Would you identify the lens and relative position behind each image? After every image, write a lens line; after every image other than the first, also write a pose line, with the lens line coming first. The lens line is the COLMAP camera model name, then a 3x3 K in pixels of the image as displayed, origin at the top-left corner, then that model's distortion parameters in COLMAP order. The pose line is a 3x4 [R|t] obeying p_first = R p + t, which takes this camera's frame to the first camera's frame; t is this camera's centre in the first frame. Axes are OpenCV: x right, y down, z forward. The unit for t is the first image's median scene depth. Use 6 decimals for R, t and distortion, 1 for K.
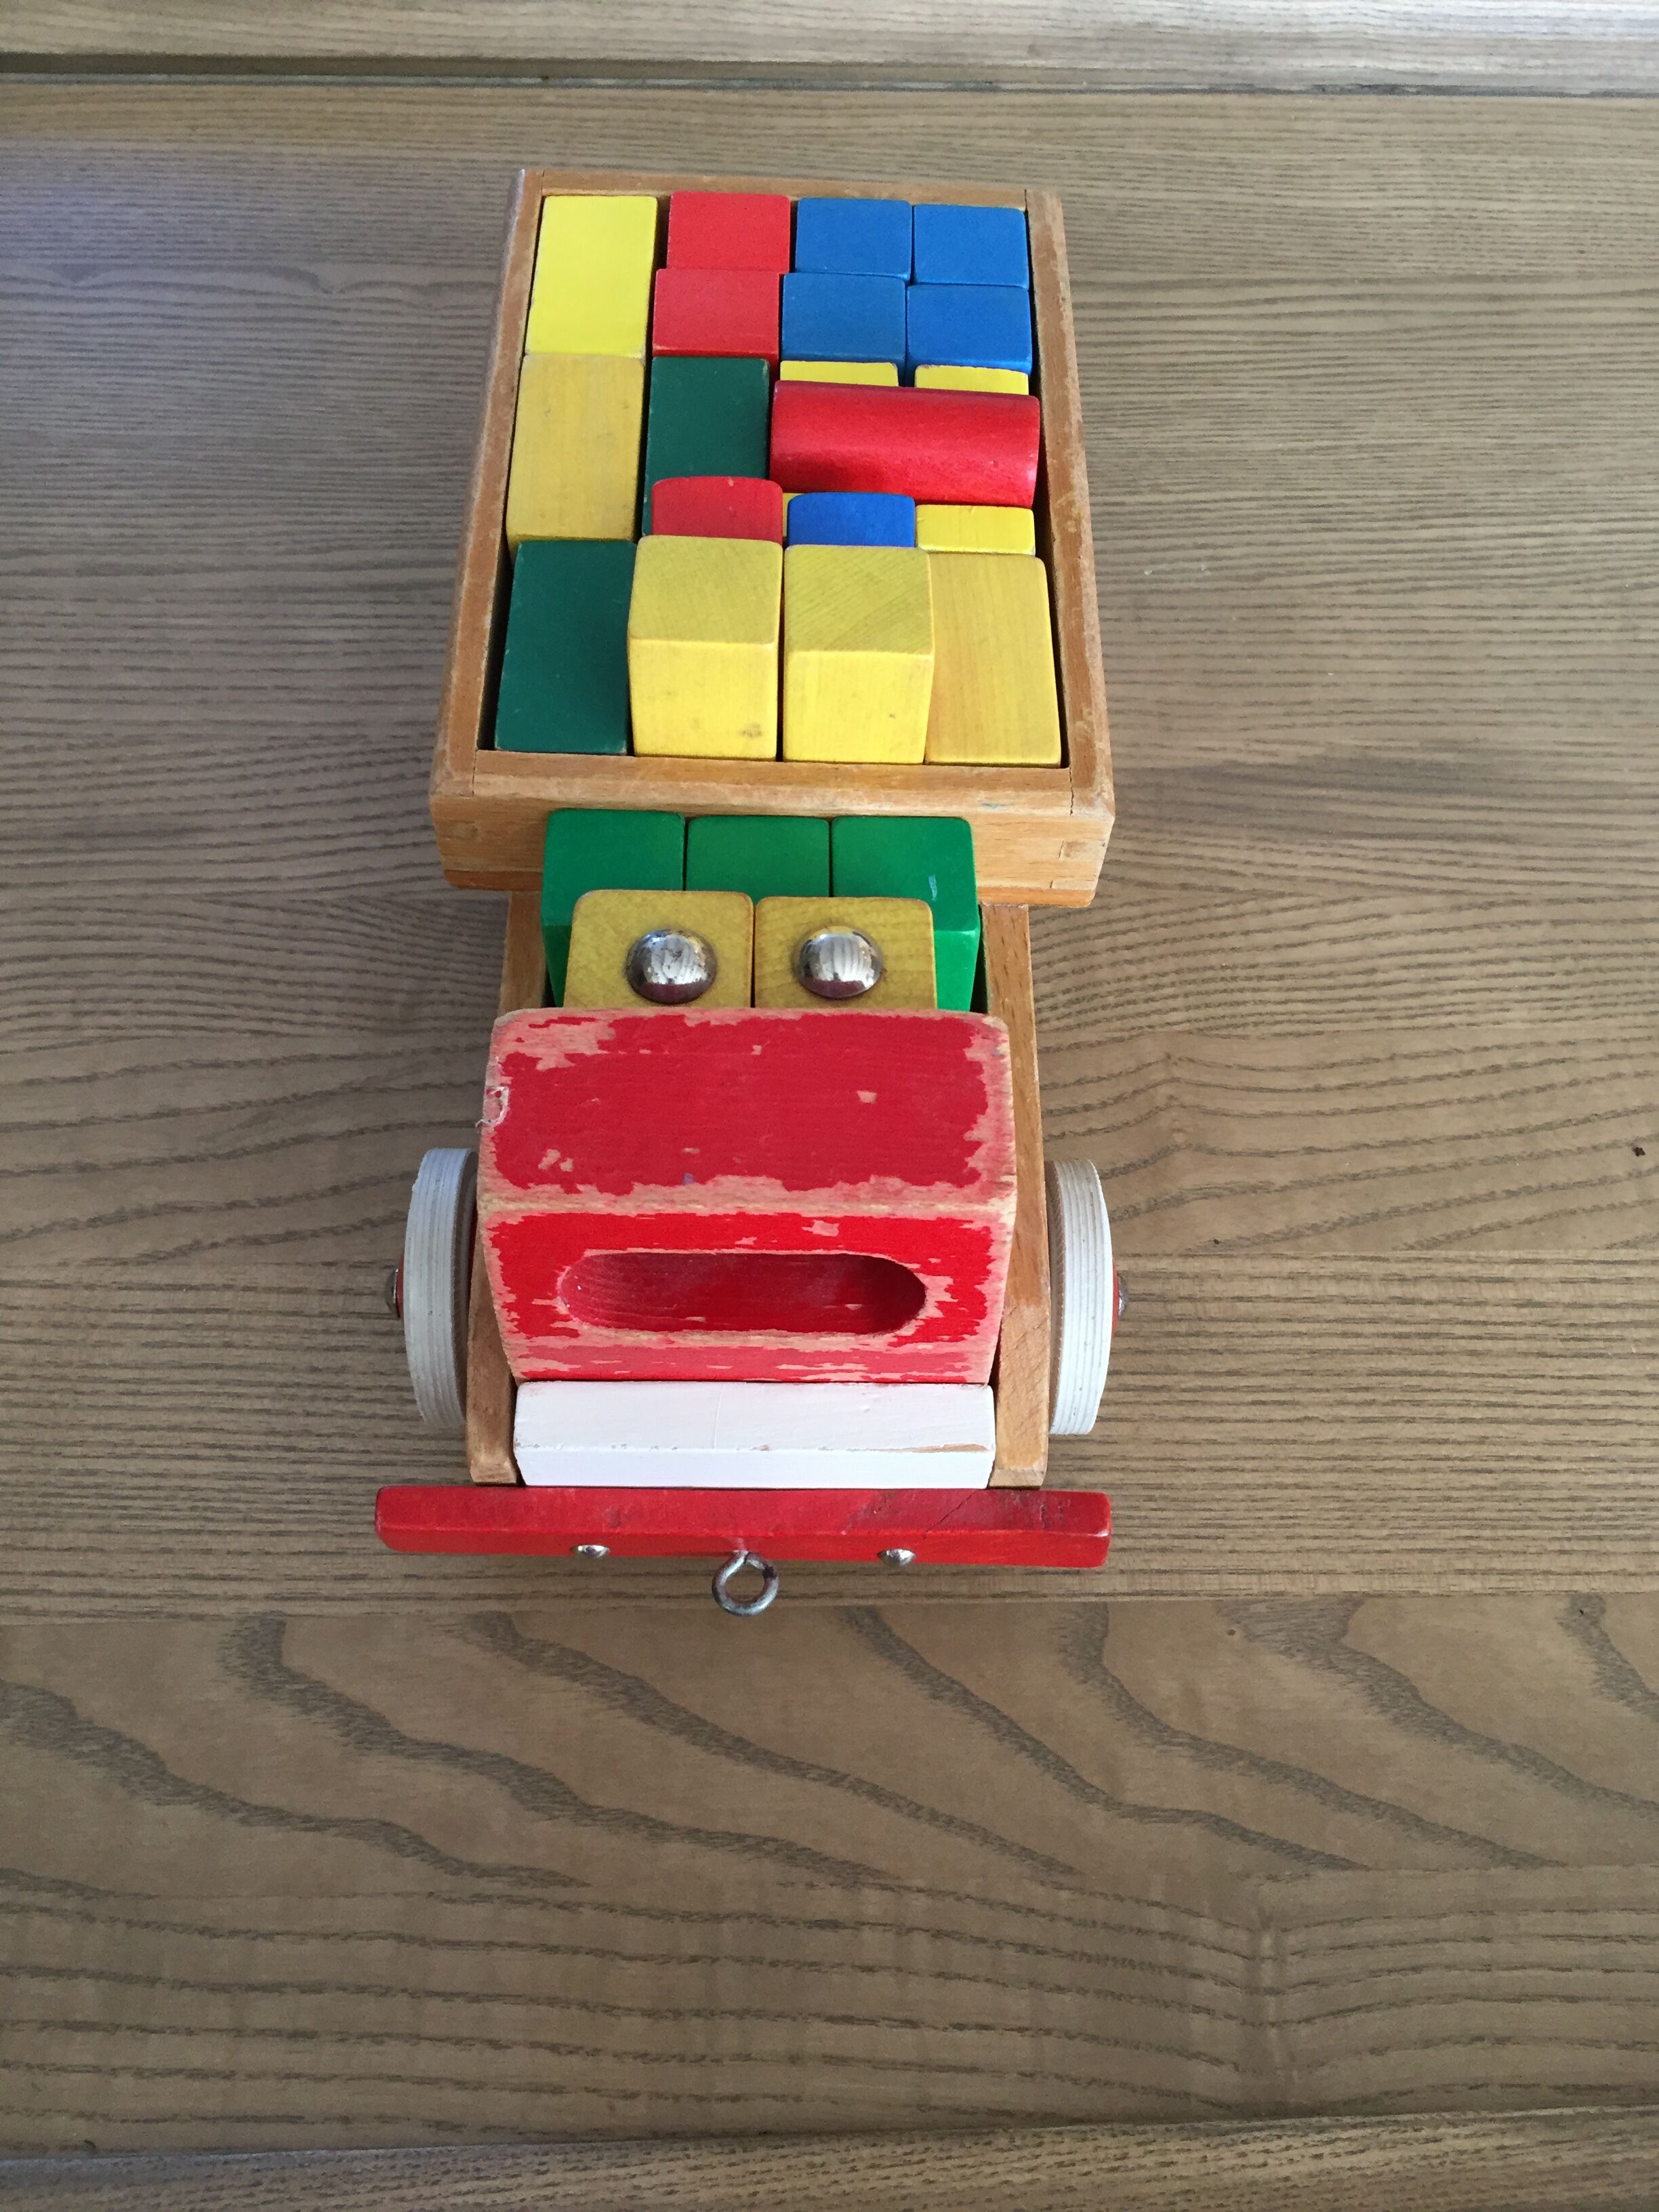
lens RADIAL K [[1881.1, 0, 831.5], [0, 1881.1, 1104.7], [0, 0, 1]] dist [0.080491, -0.124220]
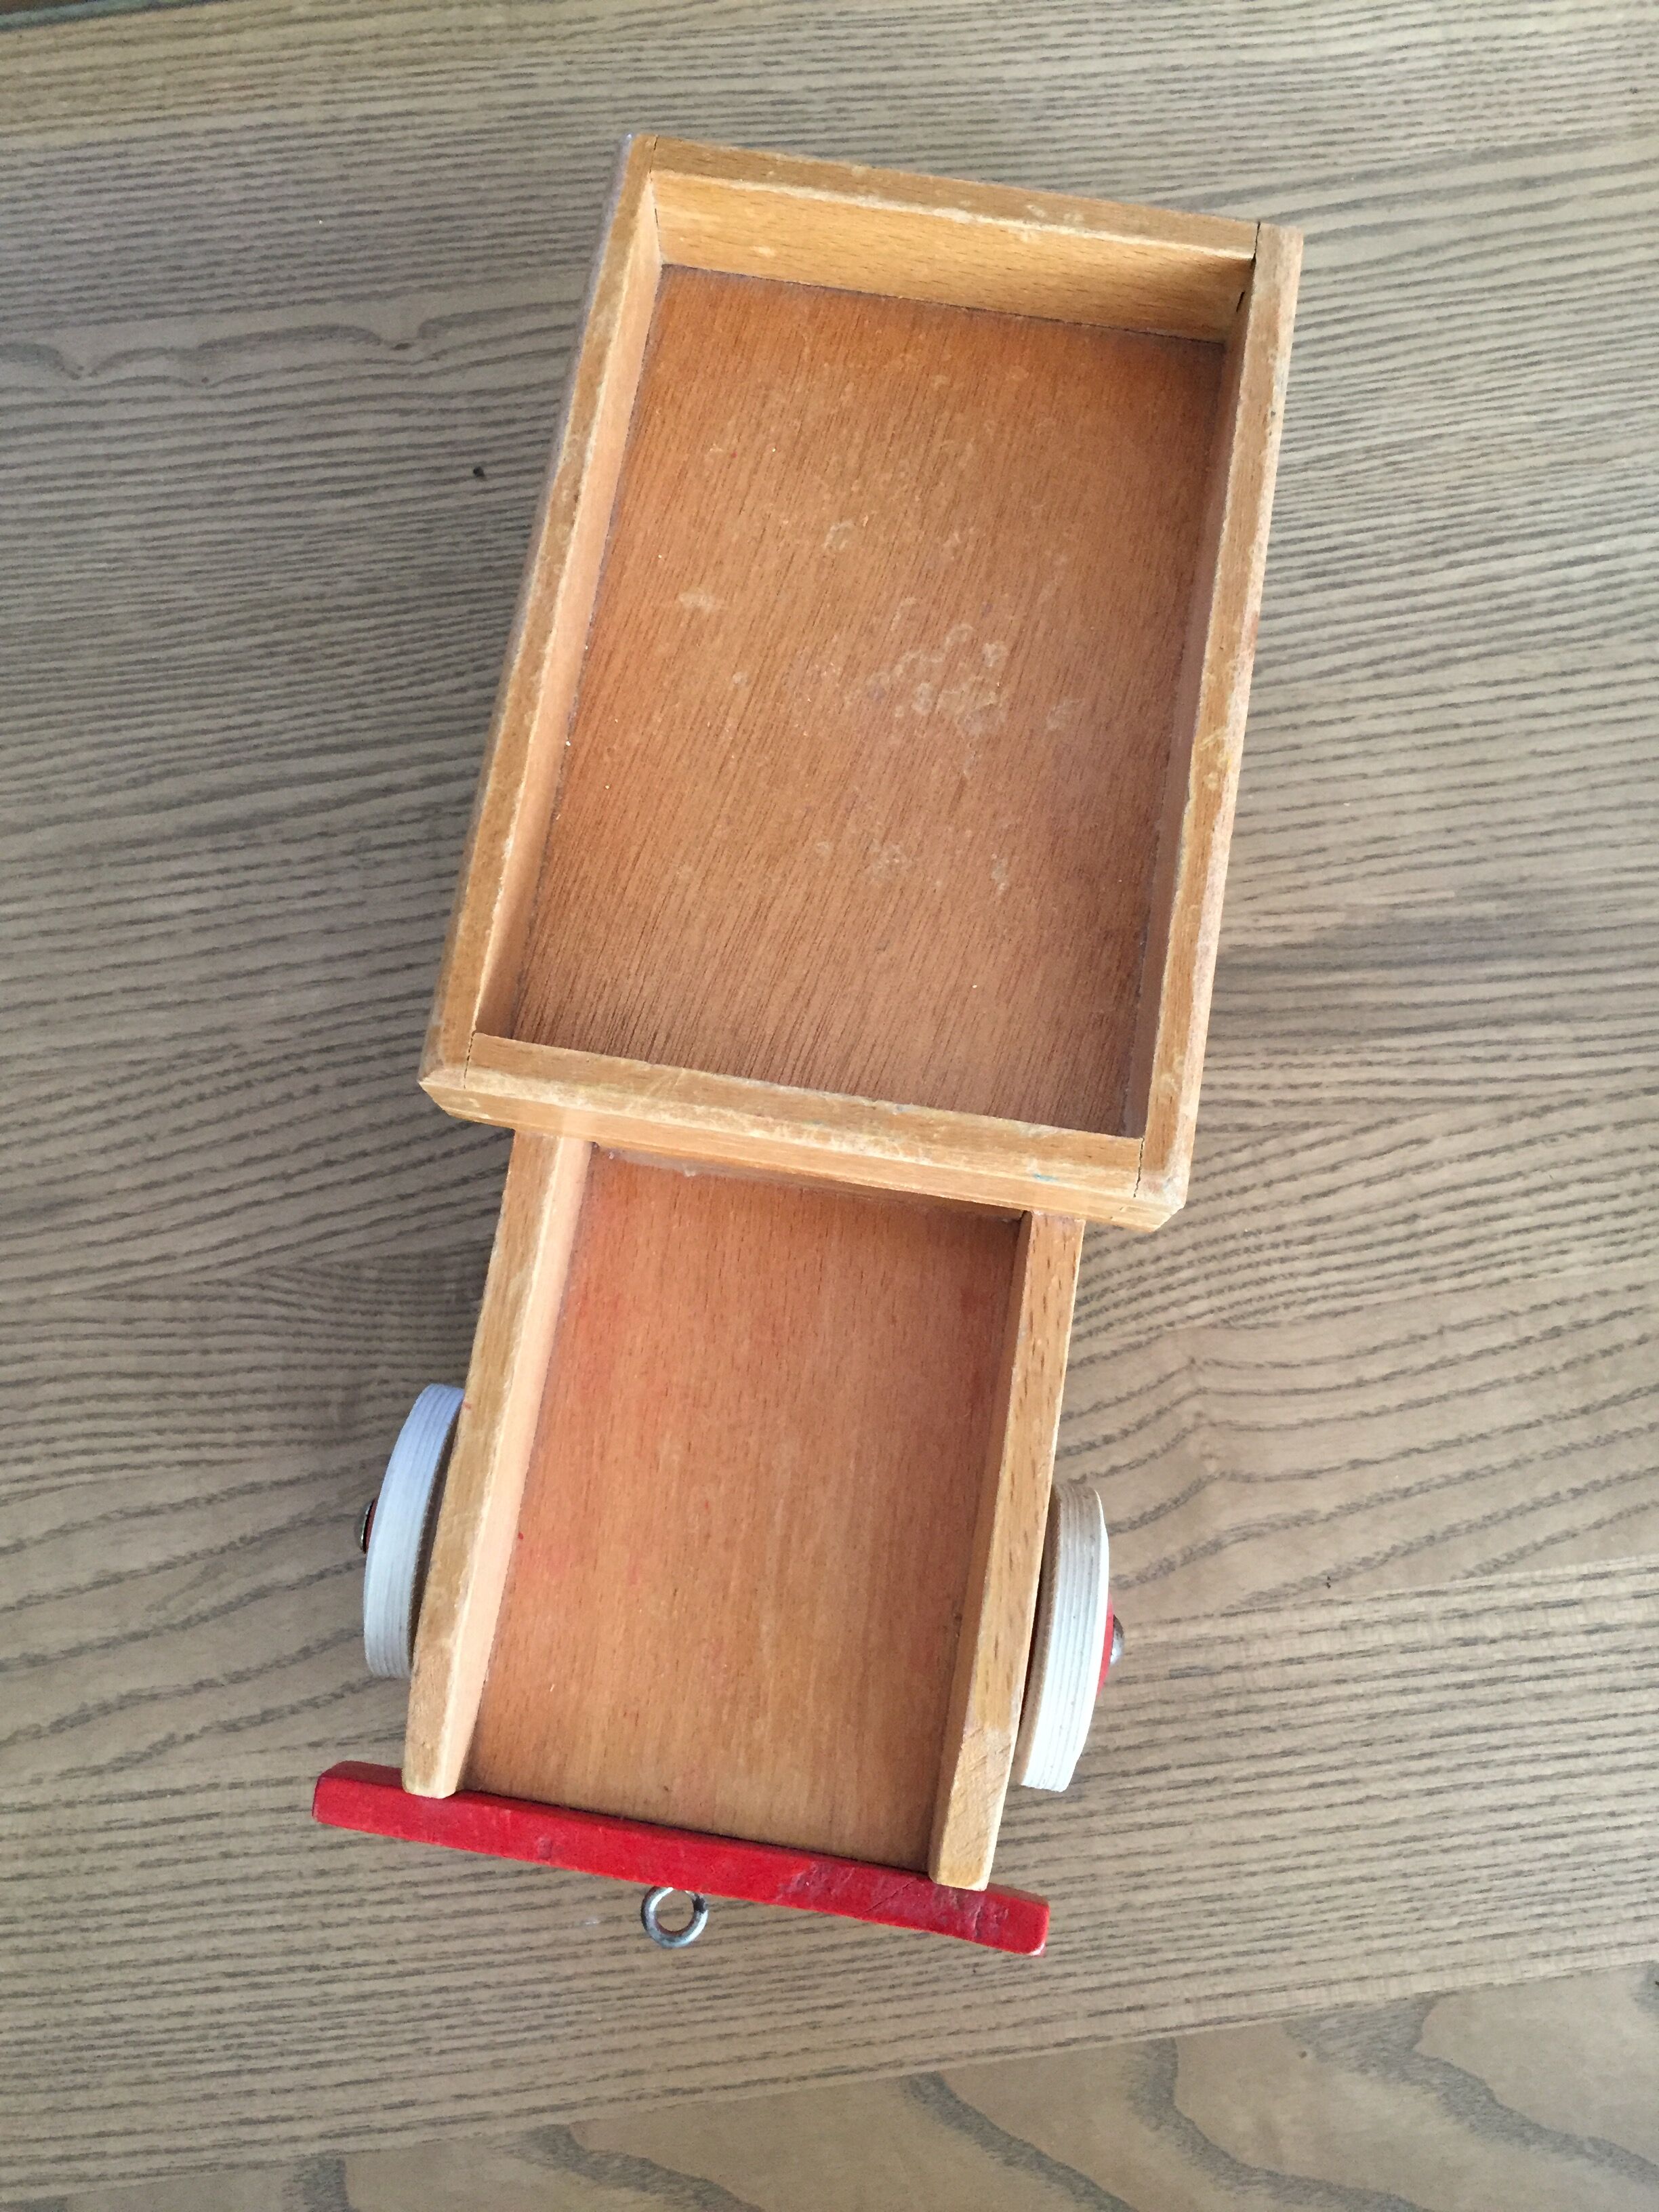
lens RADIAL K [[1881.1, 0, 828.2], [0, 1881.1, 1102.7], [0, 0, 1]] dist [0.080491, -0.124220]
pose [[0.992940, -0.117243, -0.018016, 0.038969], [0.117426, 0.950069, 0.289100, -0.449832], [-0.016778, -0.289175, 0.957129, 0.186587]]
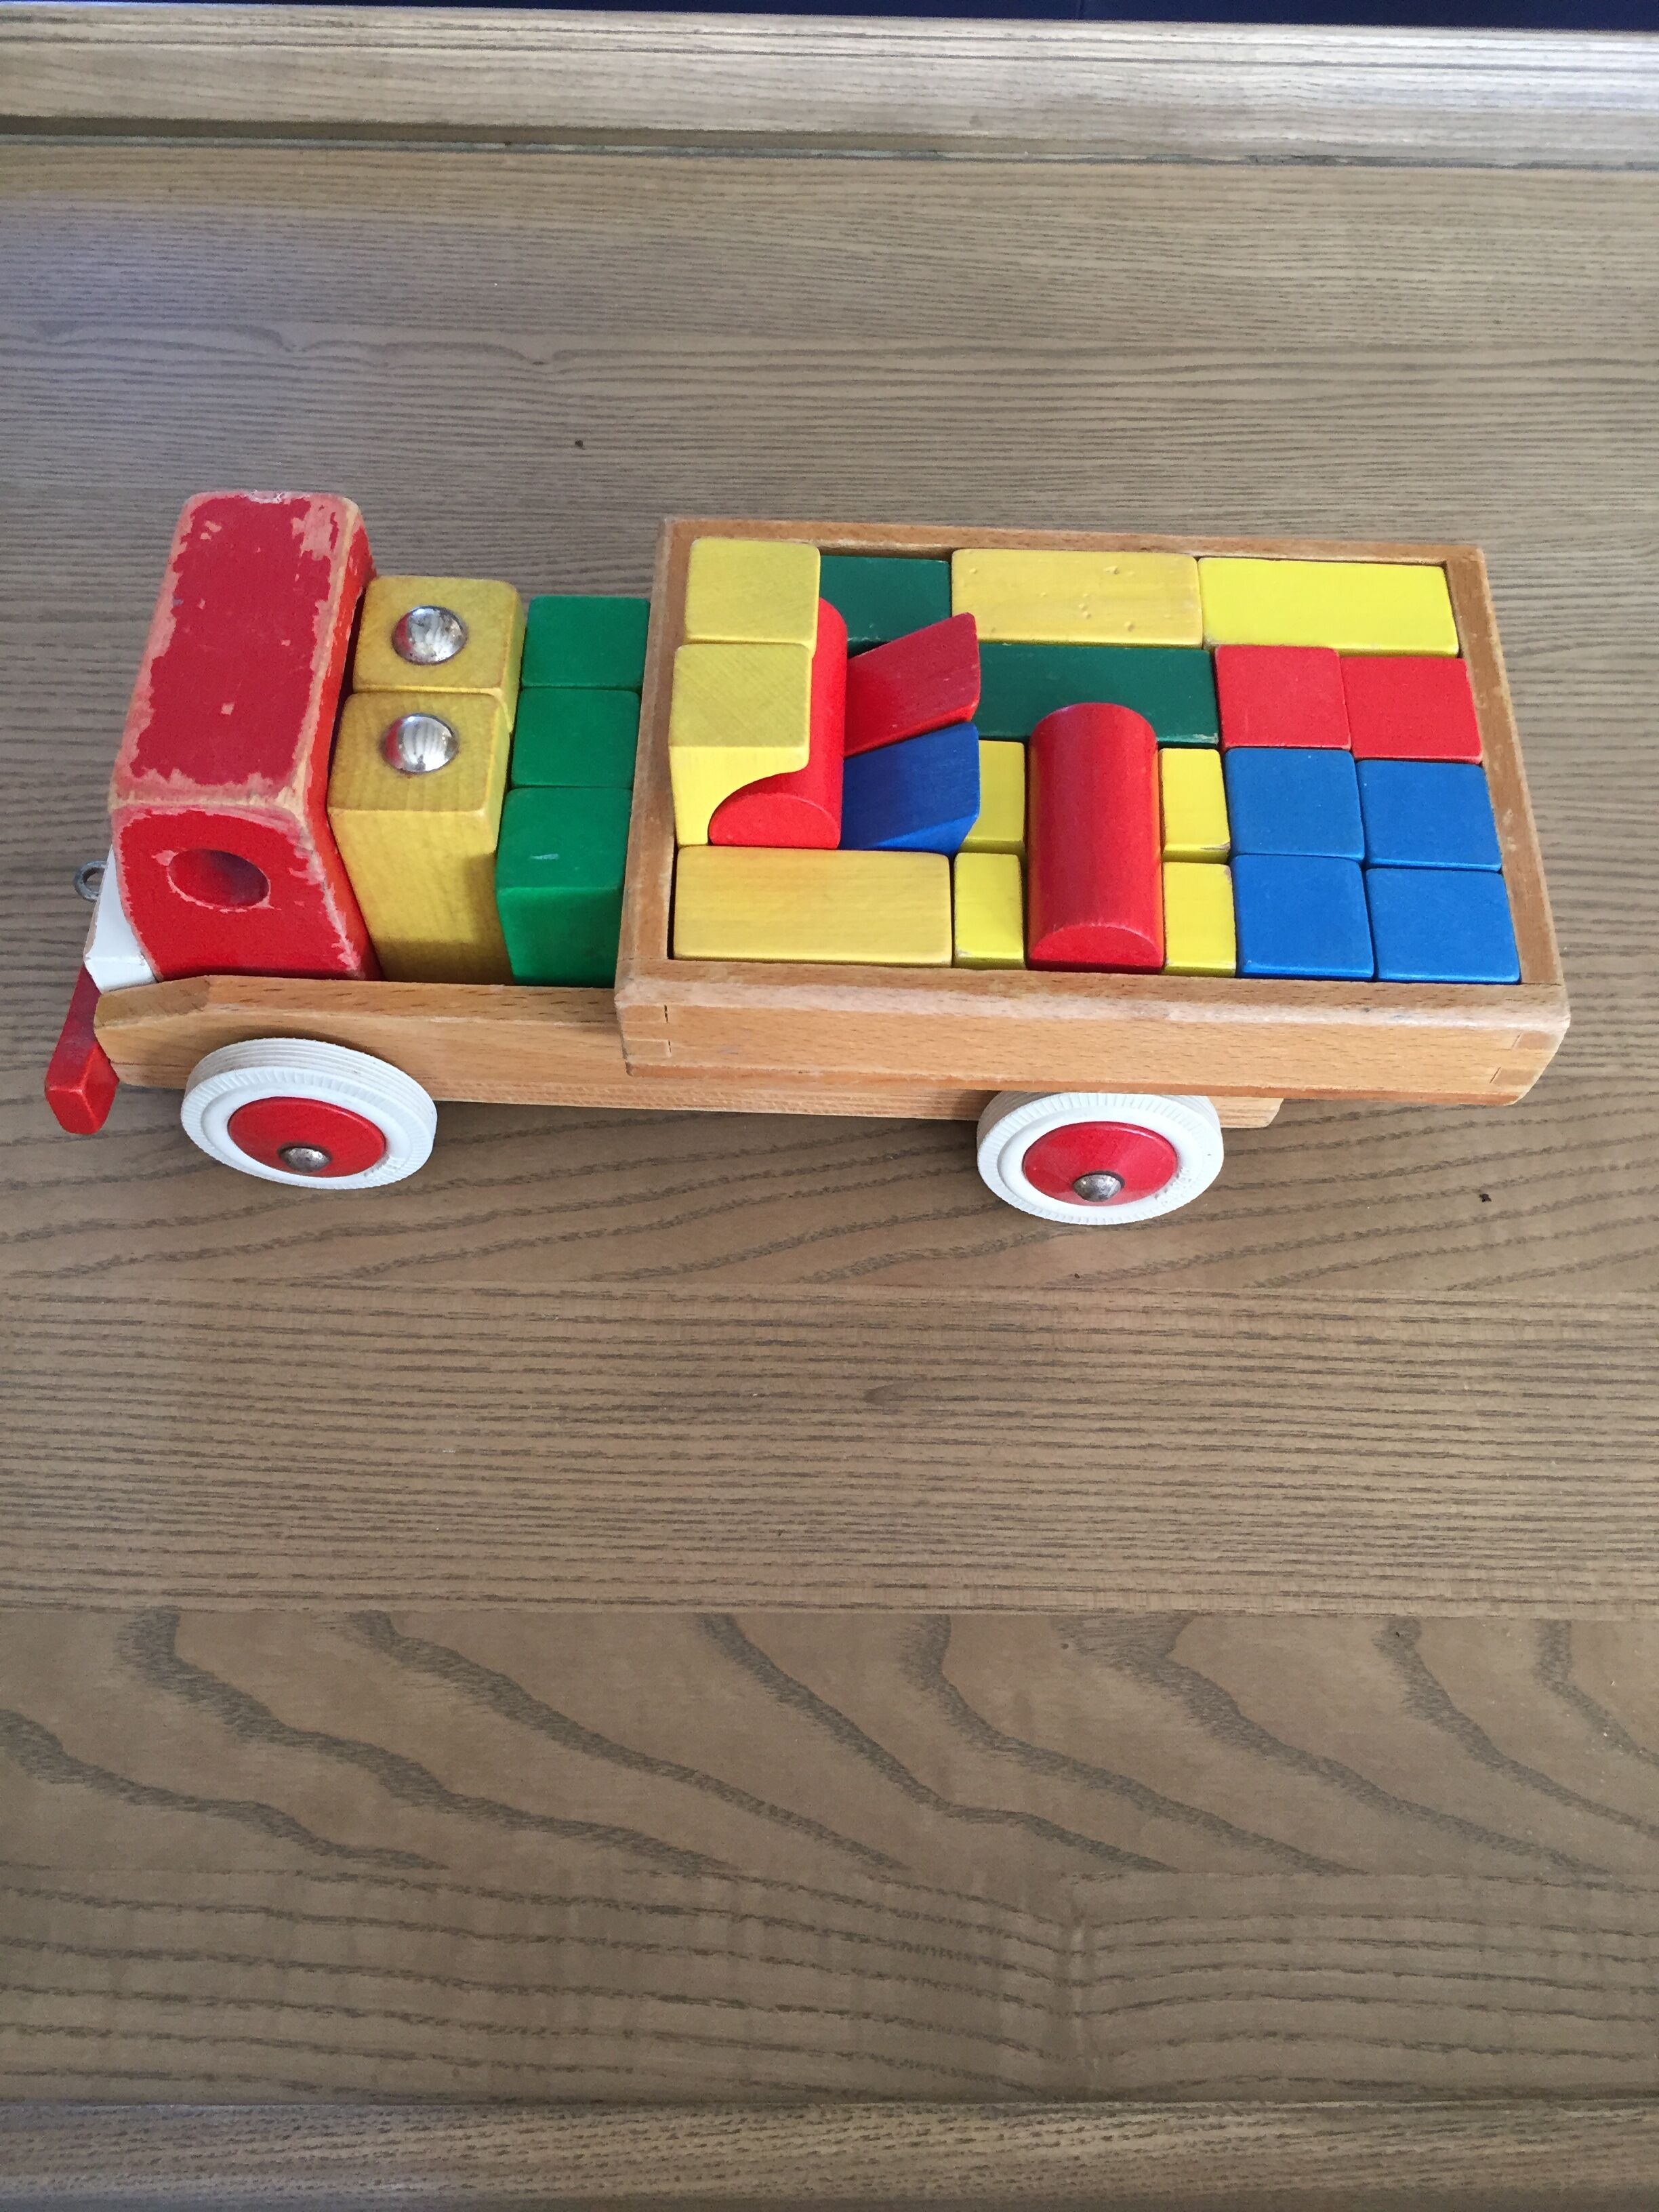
lens RADIAL K [[1881.1, 0, 830.0], [0, 1881.1, 1102.0], [0, 0, 1]] dist [0.080491, -0.124220]
pose [[0.999616, 0.018659, -0.020479, 0.085707], [-0.018729, 0.999819, -0.003244, -0.018905], [0.020415, 0.003626, 0.999785, -0.059780]]
